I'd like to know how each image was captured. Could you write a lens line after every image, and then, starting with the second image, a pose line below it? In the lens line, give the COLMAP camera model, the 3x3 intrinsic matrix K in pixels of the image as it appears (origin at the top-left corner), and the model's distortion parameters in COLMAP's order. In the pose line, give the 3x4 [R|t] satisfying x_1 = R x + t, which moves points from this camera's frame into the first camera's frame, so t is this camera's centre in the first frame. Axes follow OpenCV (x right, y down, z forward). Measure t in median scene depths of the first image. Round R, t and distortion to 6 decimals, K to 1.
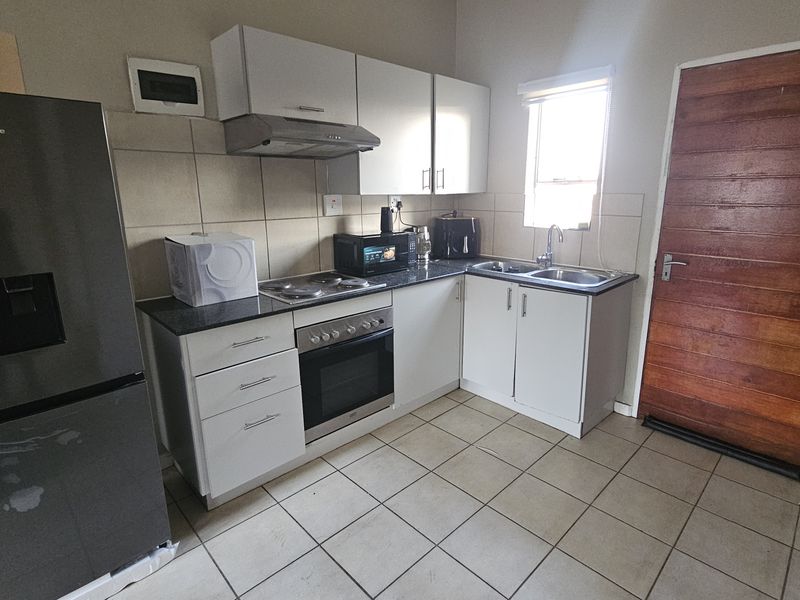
lens RADIAL K [[432.2, 0, 403.4], [0, 432.2, 291.4], [0, 0, 1]] dist [0.001084, -0.002515]
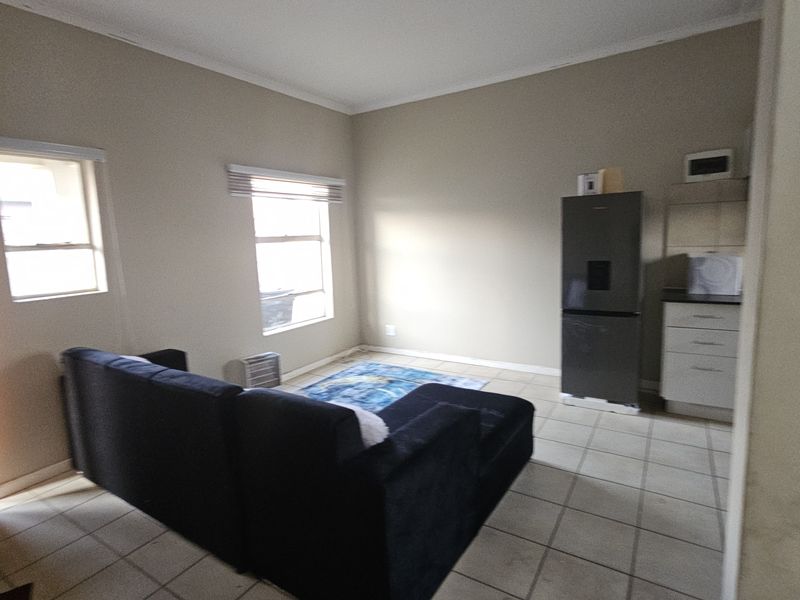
lens RADIAL K [[432.2, 0, 403.4], [0, 432.2, 297.8], [0, 0, 1]] dist [0.001084, -0.002515]
pose [[0.235828, 0.133663, -0.962559, 0.875308], [-0.186756, 0.978267, 0.090089, 0.106270], [0.953681, 0.158518, 0.255665, -0.491000]]
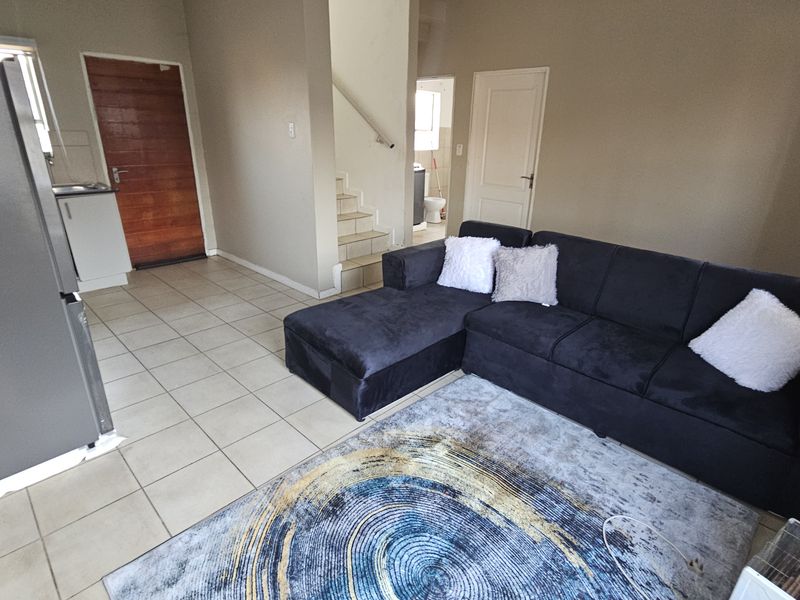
lens RADIAL K [[432.2, 0, 399.1], [0, 432.2, 299.9], [0, 0, 1]] dist [0.001084, -0.002515]
pose [[-0.034307, -0.346370, 0.937470, -2.618164], [0.214828, 0.913540, 0.345390, 0.098780], [-0.976049, 0.213244, 0.043069, -0.173318]]
